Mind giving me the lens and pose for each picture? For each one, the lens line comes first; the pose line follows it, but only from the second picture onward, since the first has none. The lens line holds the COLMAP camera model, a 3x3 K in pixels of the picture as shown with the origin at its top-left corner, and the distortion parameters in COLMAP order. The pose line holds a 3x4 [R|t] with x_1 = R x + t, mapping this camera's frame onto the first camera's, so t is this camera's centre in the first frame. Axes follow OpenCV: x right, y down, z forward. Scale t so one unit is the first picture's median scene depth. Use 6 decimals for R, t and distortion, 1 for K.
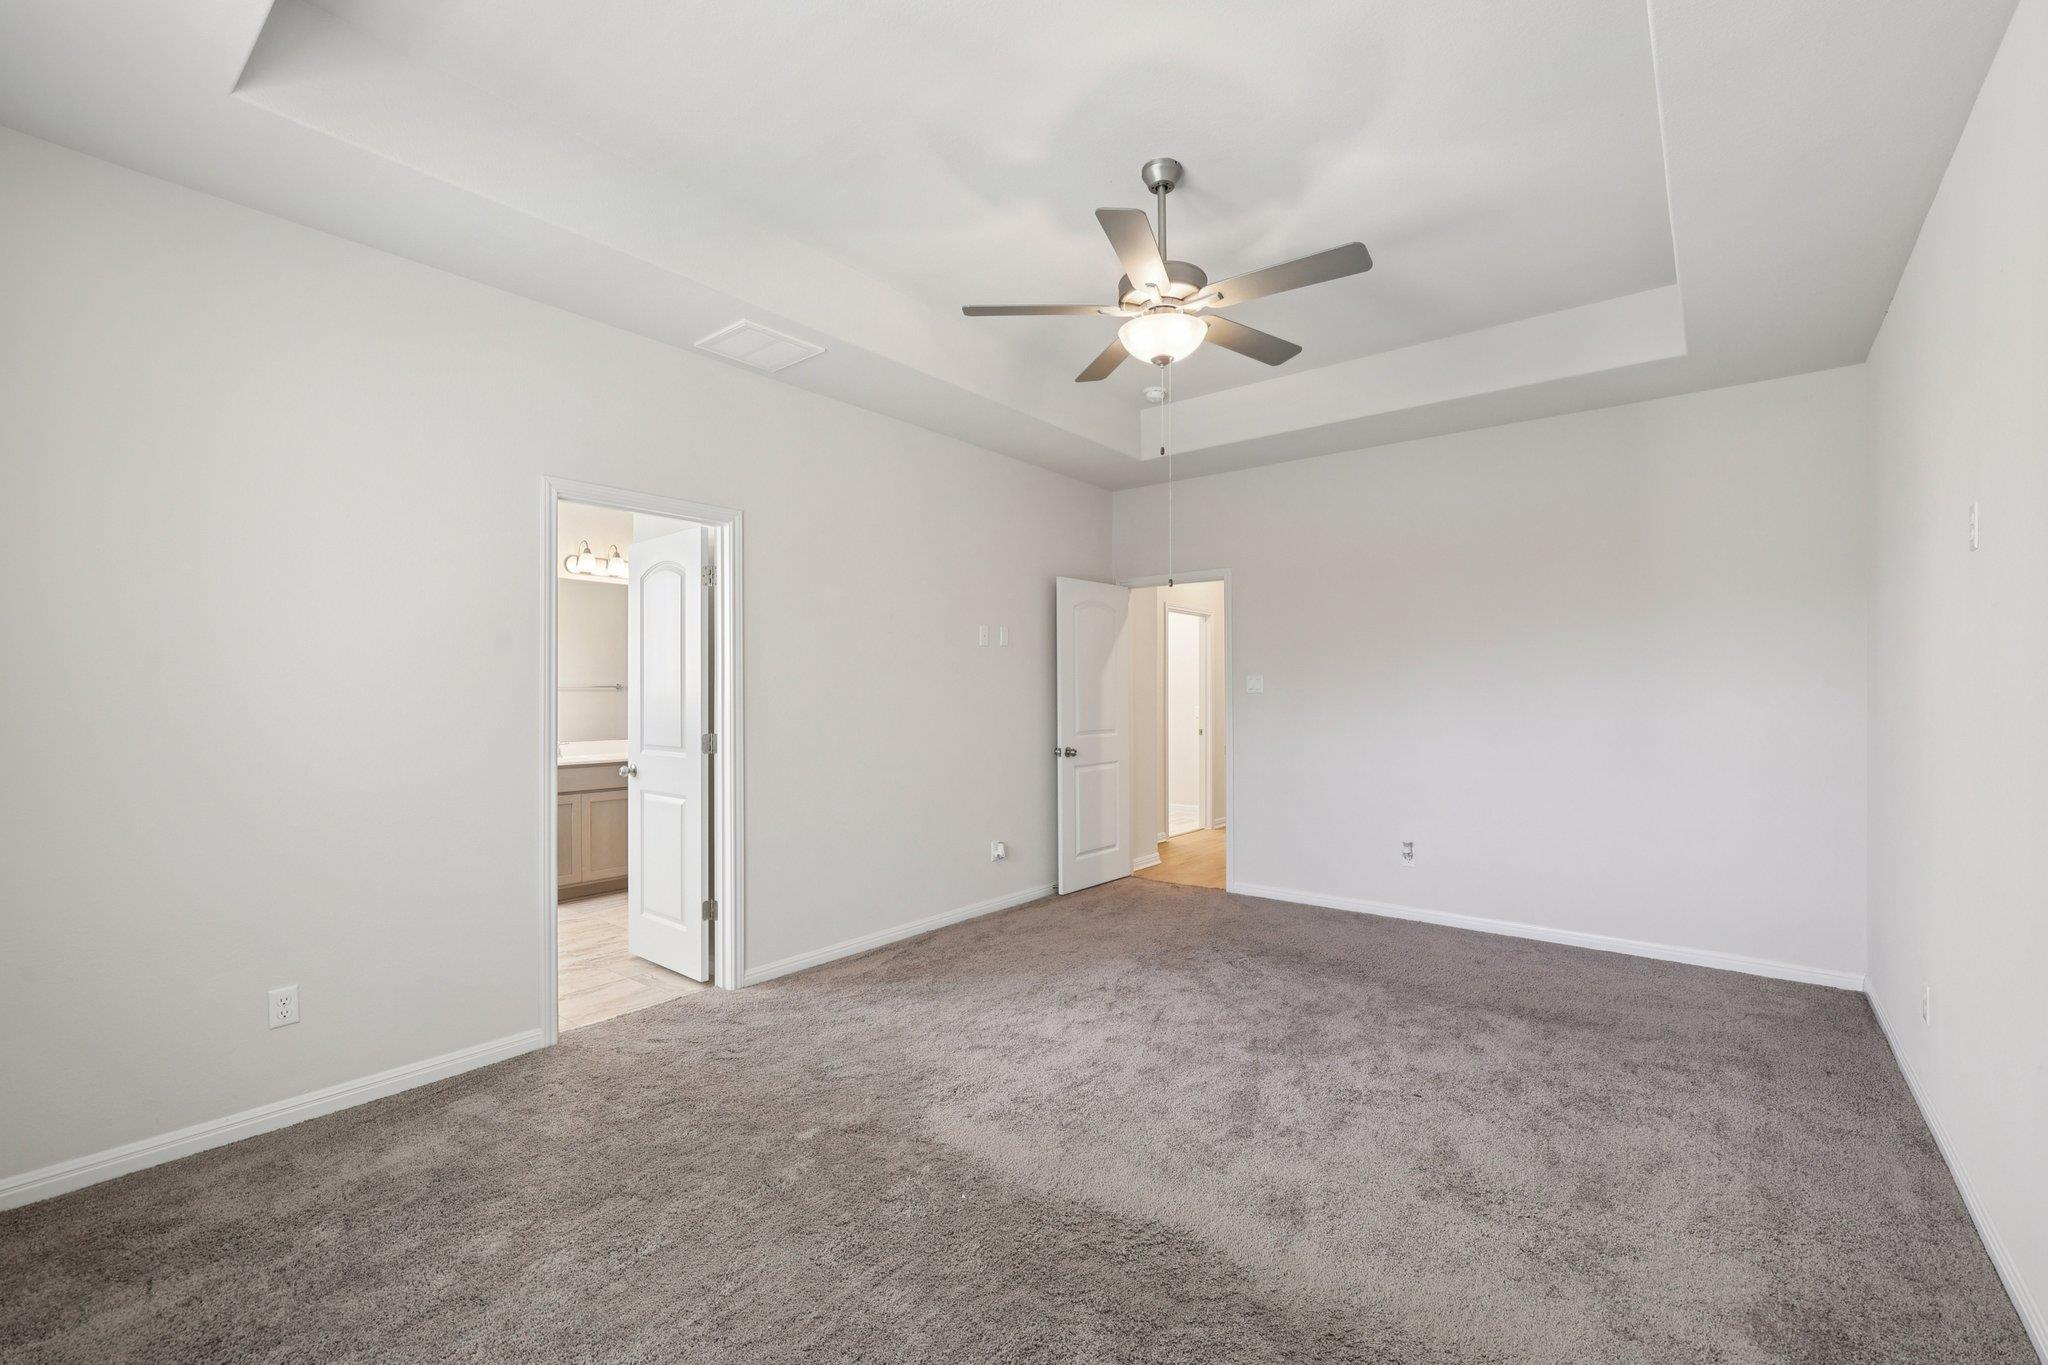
lens RADIAL K [[860.9, 0, 1019.5], [0, 860.9, 681.5], [0, 0, 1]] dist [-0.000282, 0.000059]
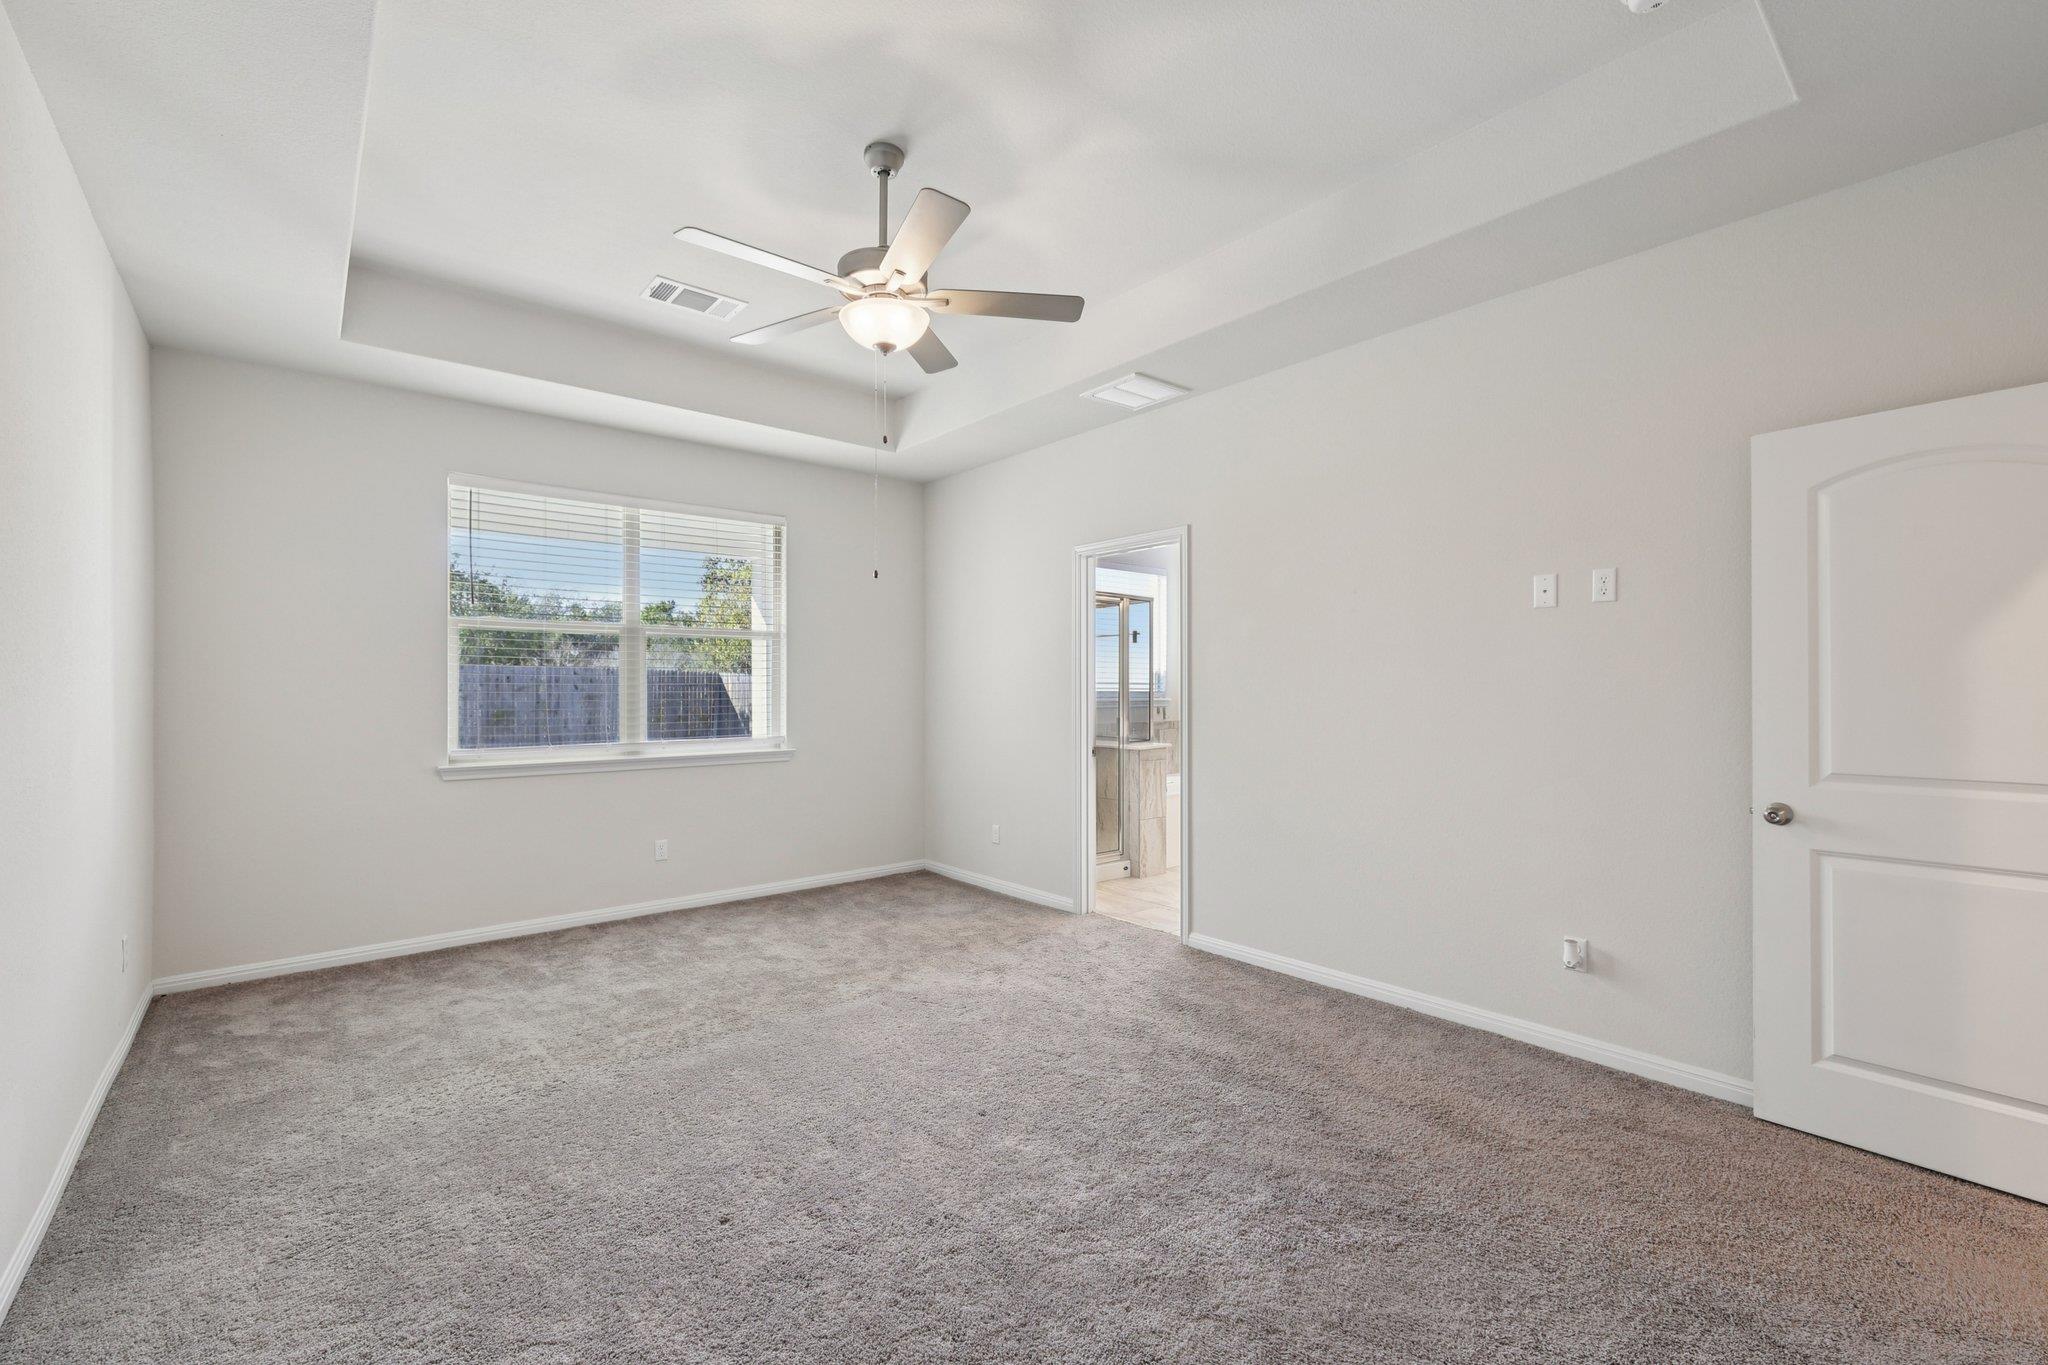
lens RADIAL K [[860.9, 0, 1028.6], [0, 860.9, 690.2], [0, 0, 1]] dist [-0.000282, 0.000059]
pose [[-0.185712, 0.000116, -0.982604, 0.622659], [0.013218, 0.999910, -0.002380, 0.013969], [0.982515, -0.013430, -0.185697, 0.755620]]
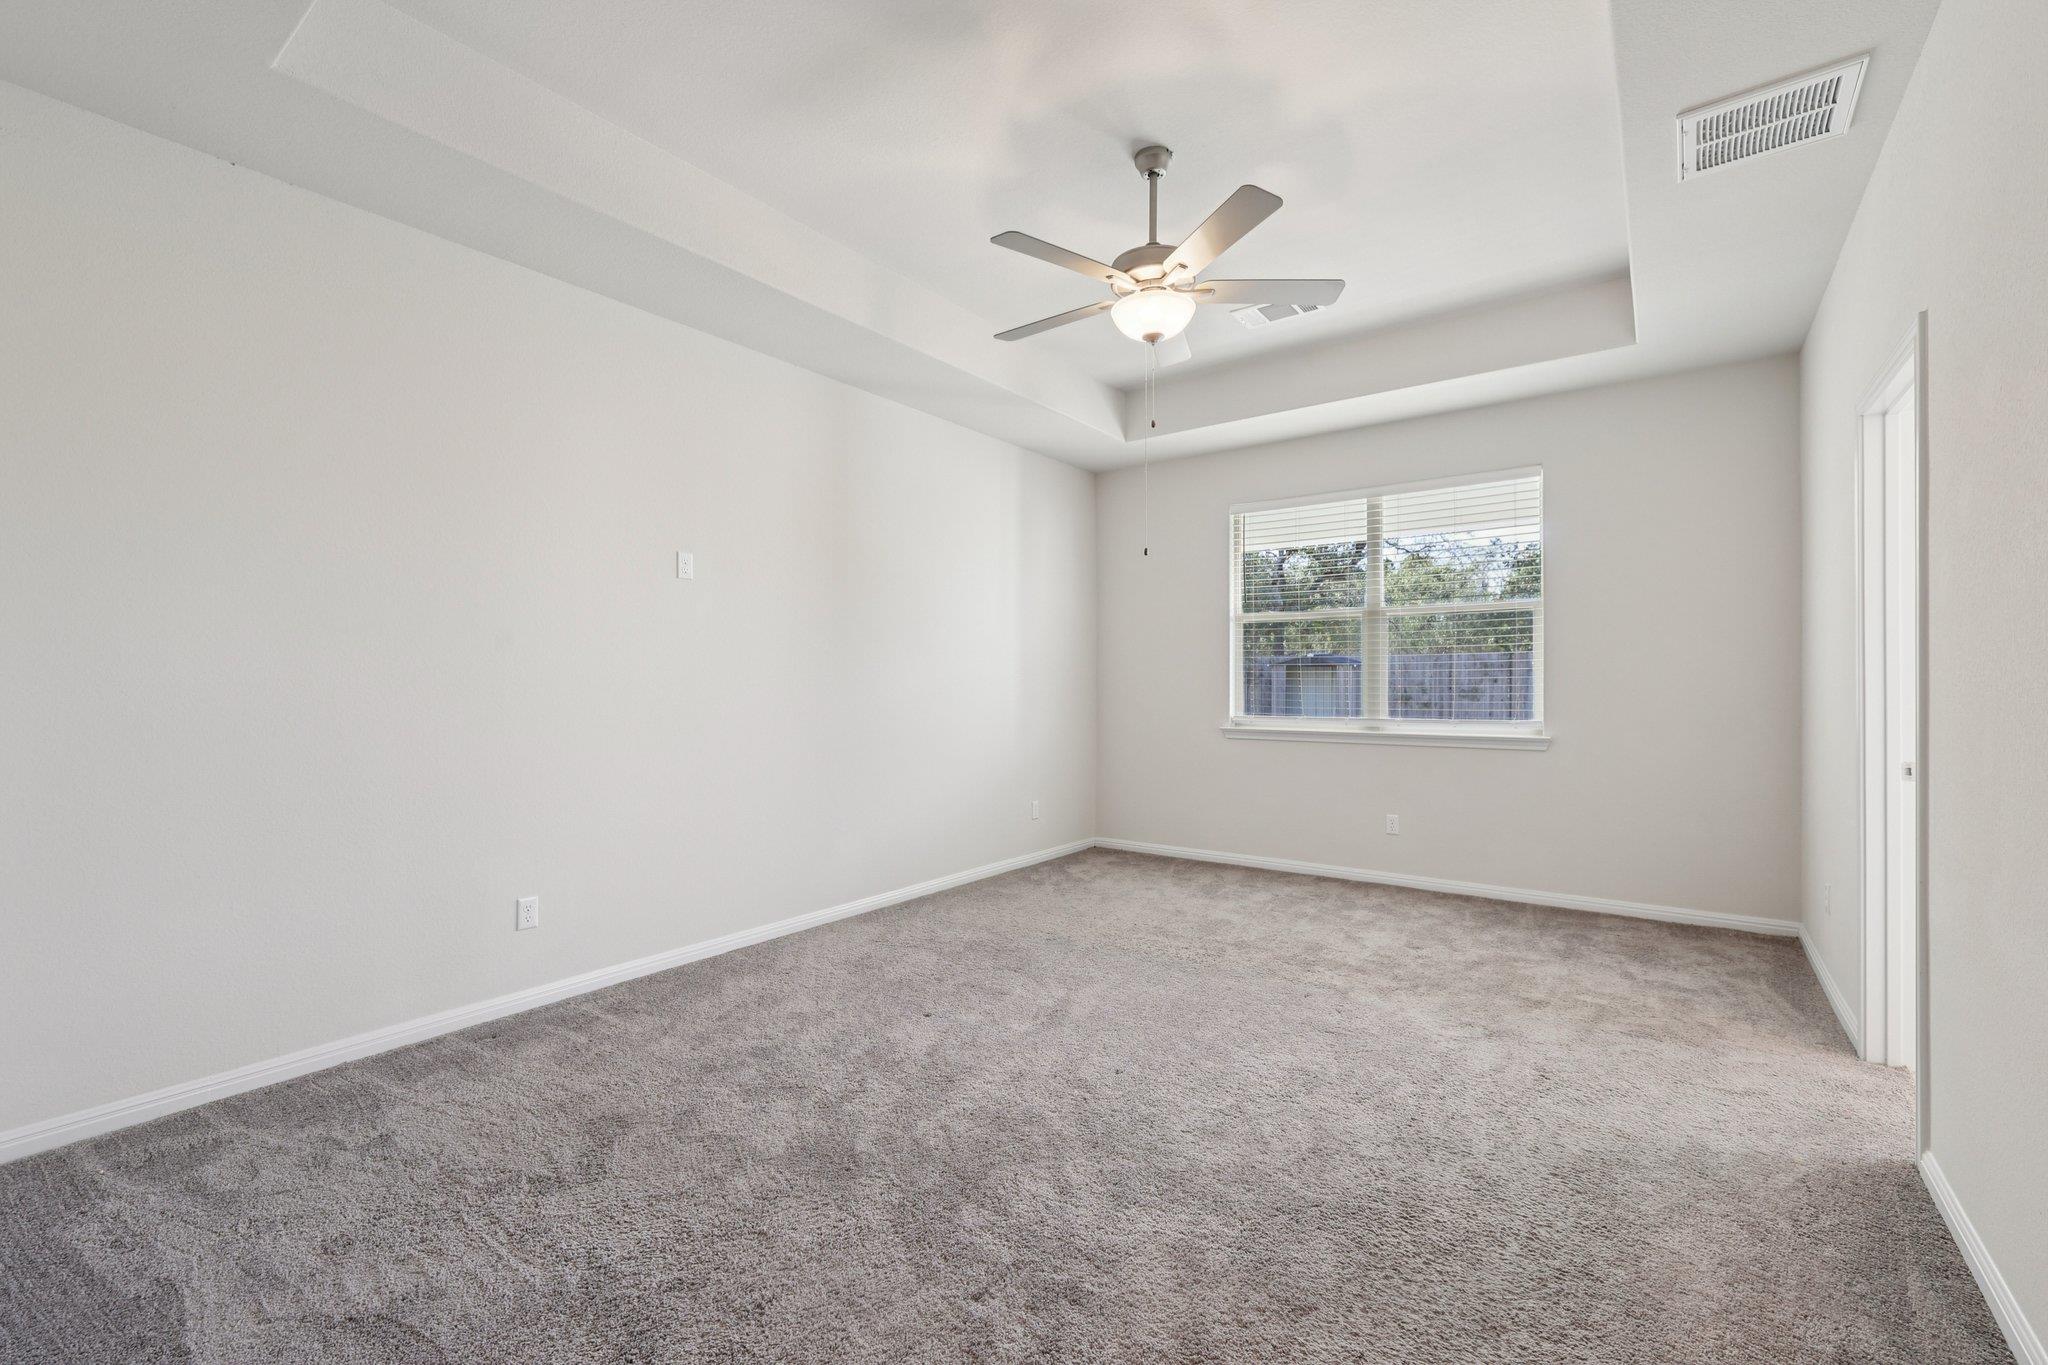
lens RADIAL K [[860.9, 0, 1029.7], [0, 860.9, 686.9], [0, 0, 1]] dist [-0.000282, 0.000059]
pose [[-0.999034, 0.000854, -0.043939, 0.204301], [0.001082, 0.999986, -0.005167, 0.032358], [0.043934, -0.005209, -0.999021, 1.150390]]
